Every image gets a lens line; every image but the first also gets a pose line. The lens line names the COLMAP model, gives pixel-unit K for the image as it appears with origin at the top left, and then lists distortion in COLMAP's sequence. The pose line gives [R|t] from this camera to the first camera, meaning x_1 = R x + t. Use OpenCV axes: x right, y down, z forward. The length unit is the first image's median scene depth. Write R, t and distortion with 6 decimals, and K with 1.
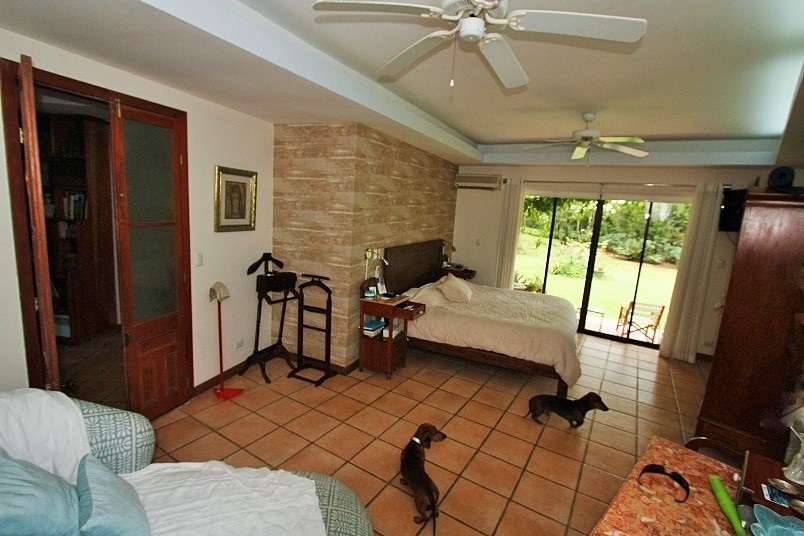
lens RADIAL K [[372.4, 0, 404.1], [0, 372.4, 269.9], [0, 0, 1]] dist [-0.004009, -0.000114]
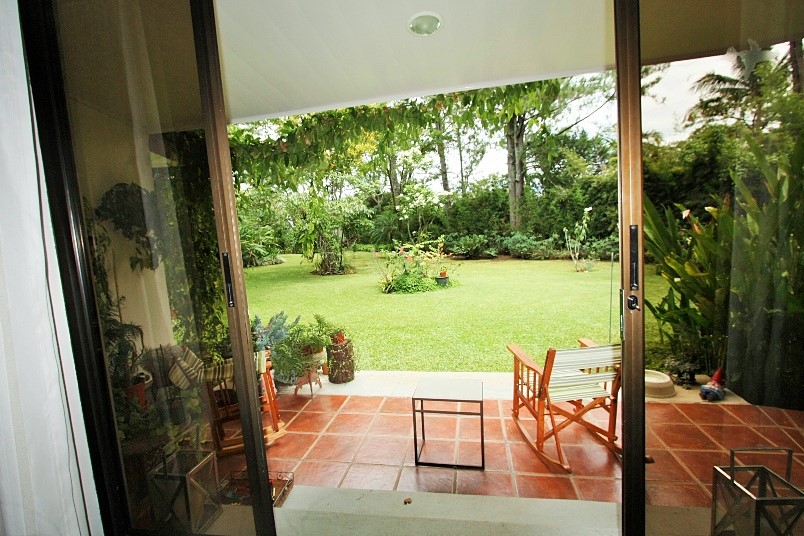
lens RADIAL K [[372.4, 0, 399.7], [0, 372.4, 271.4], [0, 0, 1]] dist [-0.004009, -0.000114]
pose [[0.913093, -0.174120, 0.368706, 0.103975], [0.198593, 0.979648, -0.029176, -0.001942], [-0.356121, 0.099863, 0.929088, 0.199802]]
